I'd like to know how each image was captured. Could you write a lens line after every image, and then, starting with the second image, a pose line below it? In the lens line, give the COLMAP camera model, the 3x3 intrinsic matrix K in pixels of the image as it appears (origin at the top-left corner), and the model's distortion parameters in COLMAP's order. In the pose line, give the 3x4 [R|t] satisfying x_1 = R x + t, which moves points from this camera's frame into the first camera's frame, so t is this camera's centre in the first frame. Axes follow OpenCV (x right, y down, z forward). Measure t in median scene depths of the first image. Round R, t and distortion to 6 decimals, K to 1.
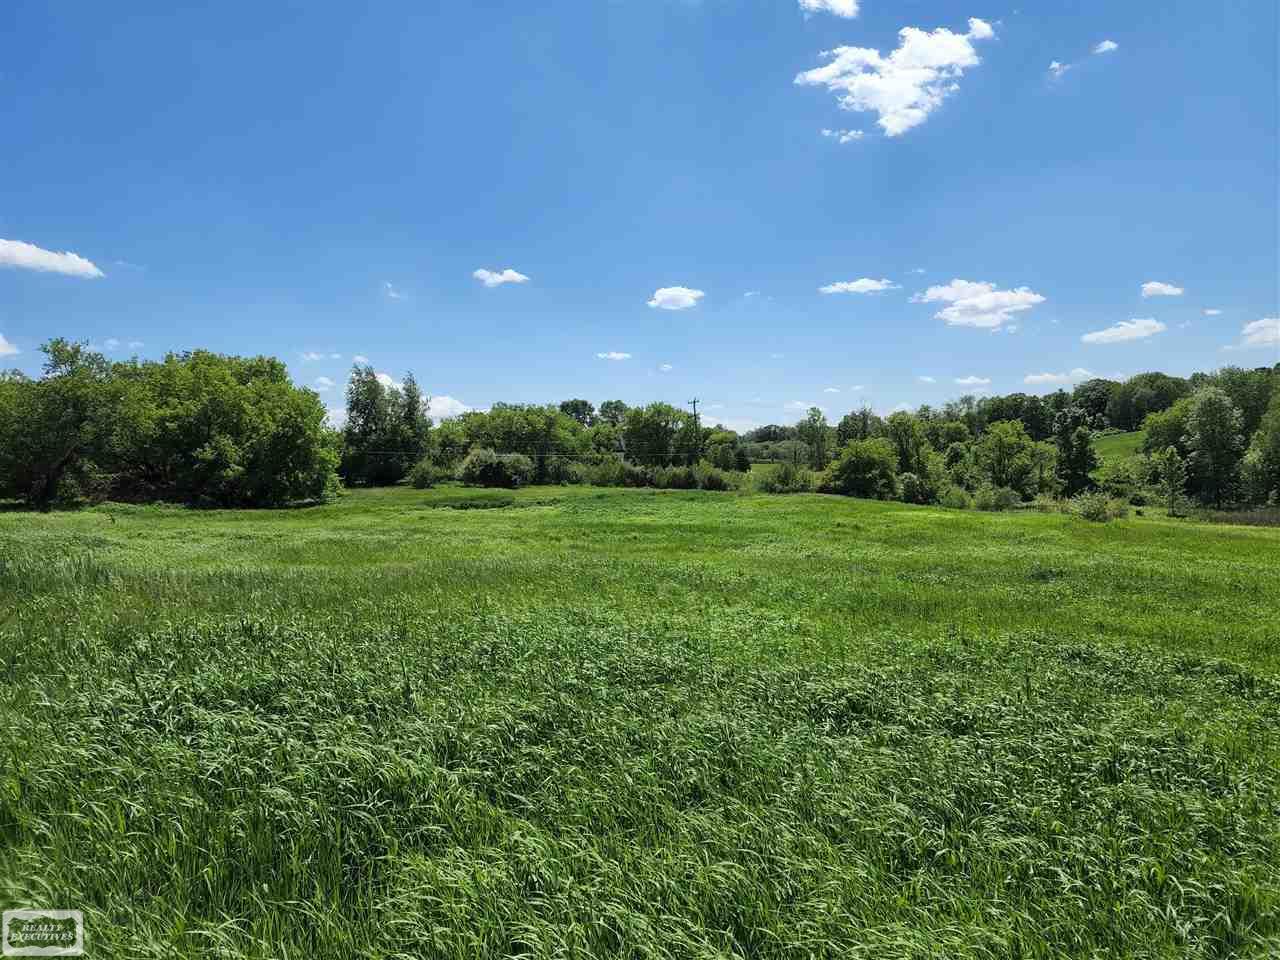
lens RADIAL K [[771.4, 0, 640.0], [0, 771.4, 480.0], [0, 0, 1]] dist [-0.001497, -0.047810]
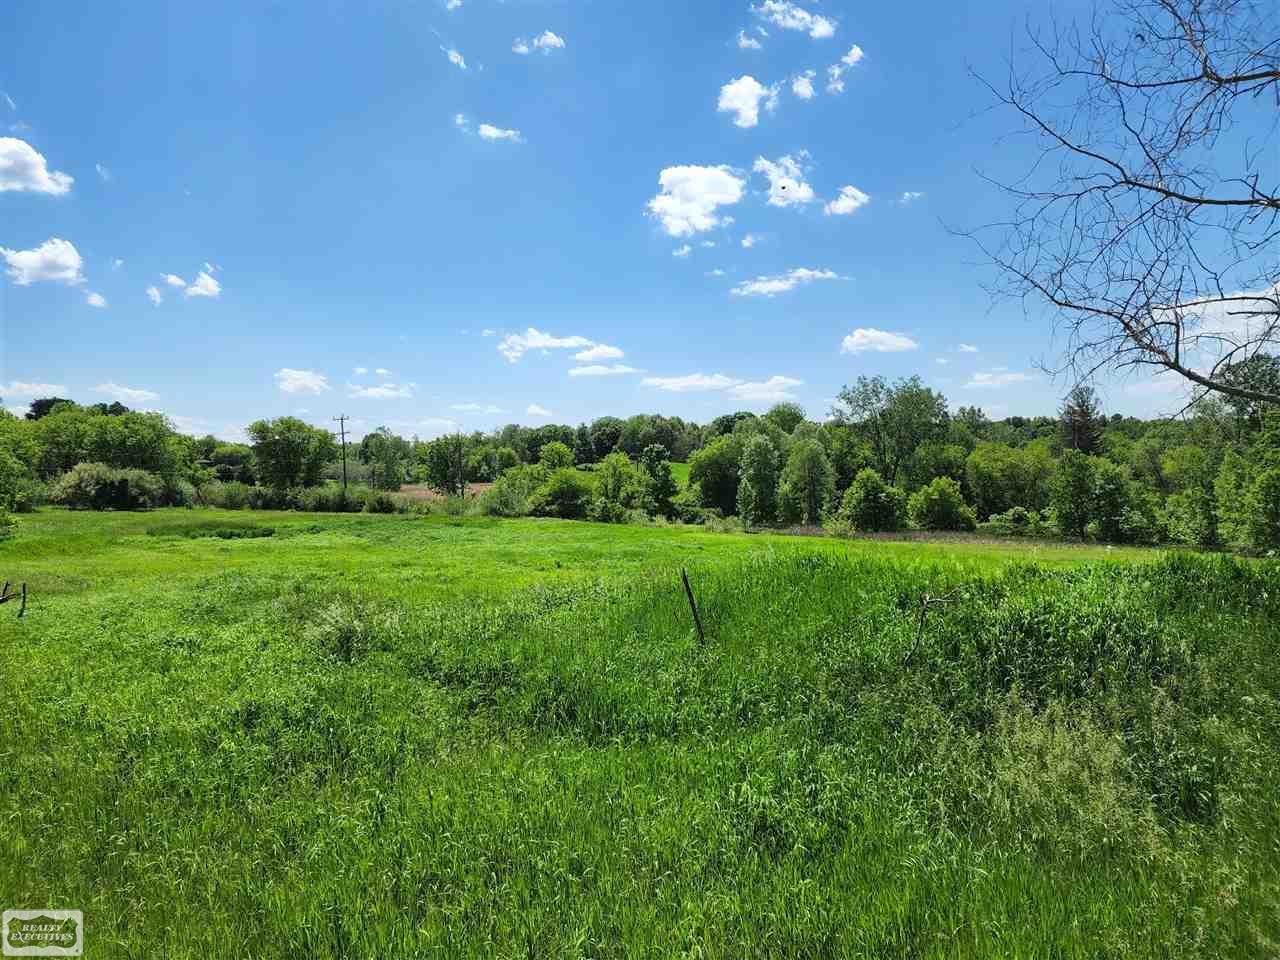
lens RADIAL K [[771.4, 0, 640.0], [0, 771.4, 480.0], [0, 0, 1]] dist [-0.001497, -0.047810]
pose [[0.816373, 0.021136, 0.577138, -0.190439], [-0.005747, 0.999578, -0.028478, -0.003025], [-0.577496, 0.019932, 0.816150, 0.028438]]
